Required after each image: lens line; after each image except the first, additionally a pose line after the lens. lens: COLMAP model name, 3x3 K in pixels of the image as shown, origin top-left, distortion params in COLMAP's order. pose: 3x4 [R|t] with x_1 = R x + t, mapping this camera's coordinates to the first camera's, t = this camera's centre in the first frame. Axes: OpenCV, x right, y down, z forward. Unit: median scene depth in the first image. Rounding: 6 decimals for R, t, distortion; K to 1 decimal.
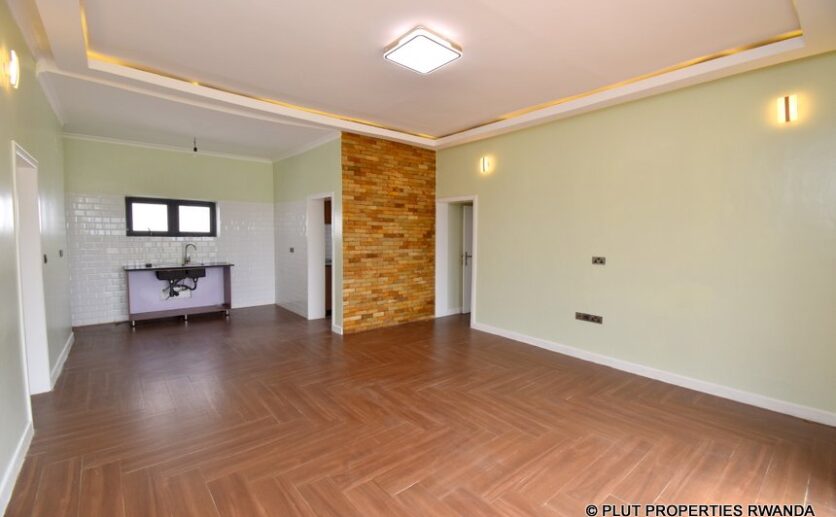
lens RADIAL K [[367.1, 0, 417.3], [0, 367.1, 258.9], [0, 0, 1]] dist [0.004723, -0.001041]
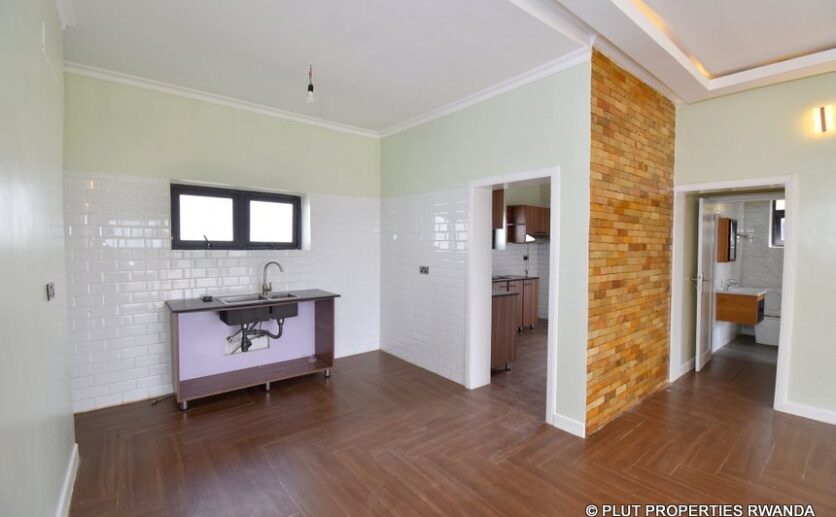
lens RADIAL K [[367.1, 0, 418.8], [0, 367.1, 257.2], [0, 0, 1]] dist [0.004723, -0.001041]
pose [[0.999865, -0.002480, -0.016261, -0.379513], [0.001961, 0.999492, -0.031815, -0.029461], [0.016332, 0.031779, 0.999361, 0.412793]]
